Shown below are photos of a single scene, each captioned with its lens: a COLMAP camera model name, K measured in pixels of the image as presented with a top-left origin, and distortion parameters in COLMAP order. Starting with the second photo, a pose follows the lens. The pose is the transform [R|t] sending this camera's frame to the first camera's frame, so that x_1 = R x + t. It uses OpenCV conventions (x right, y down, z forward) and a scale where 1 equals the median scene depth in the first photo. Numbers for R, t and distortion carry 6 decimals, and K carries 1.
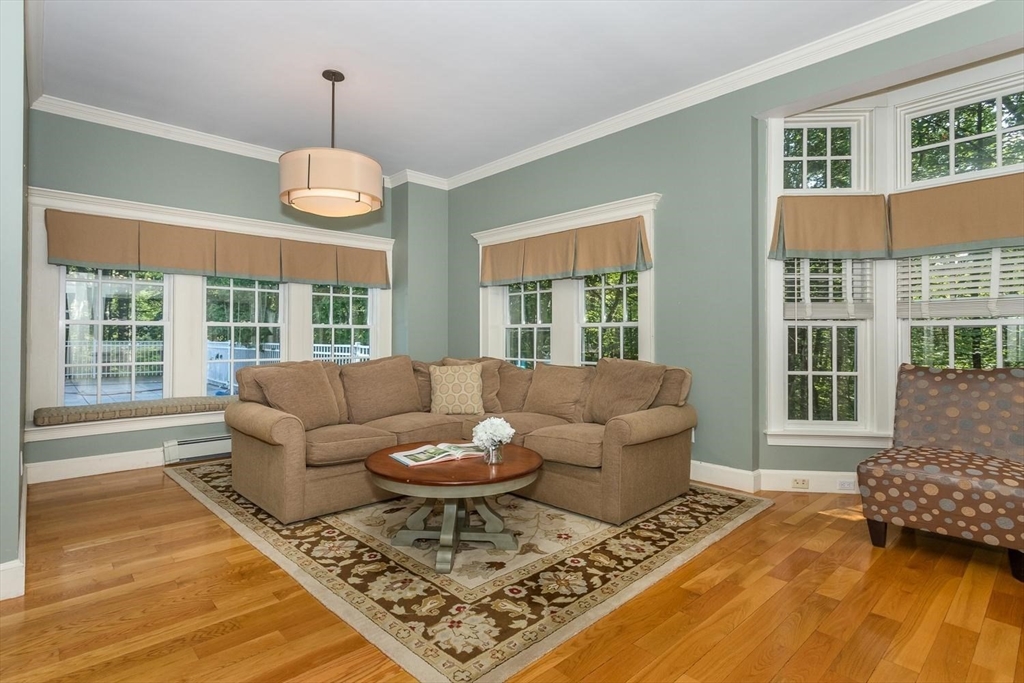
lens RADIAL K [[516.0, 0, 510.0], [0, 516.0, 340.3], [0, 0, 1]] dist [0.003338, 0.002156]
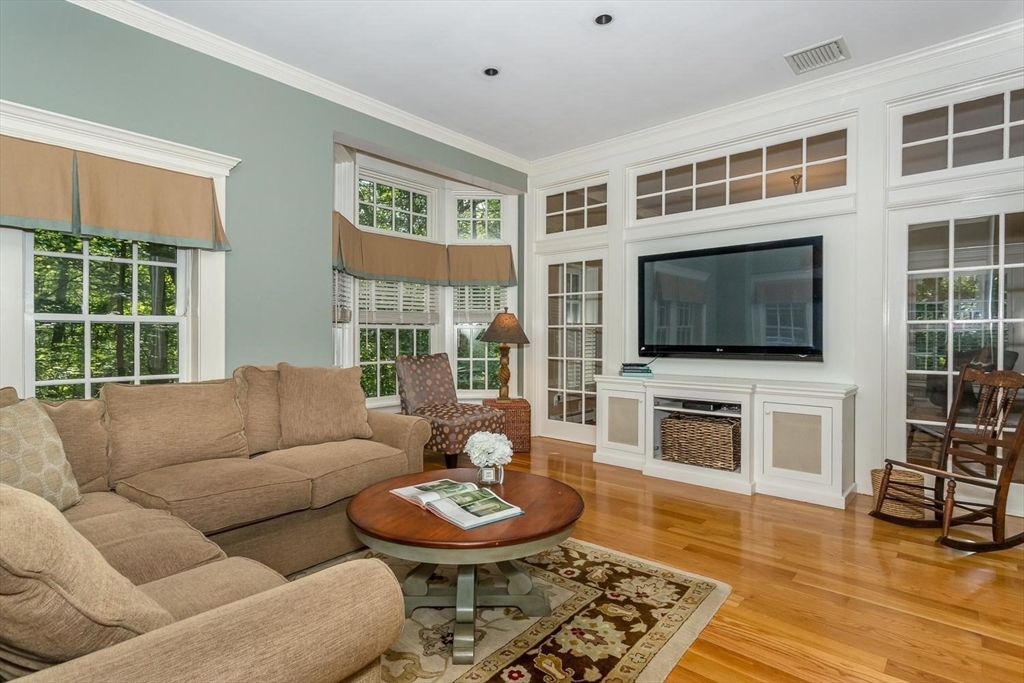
lens RADIAL K [[516.0, 0, 483.9], [0, 516.0, 331.0], [0, 0, 1]] dist [0.003338, 0.002156]
pose [[-0.069063, -0.000901, 0.997612, -1.057003], [0.001113, 0.999999, 0.000981, -0.029125], [-0.997612, 0.001178, -0.069062, 1.237804]]
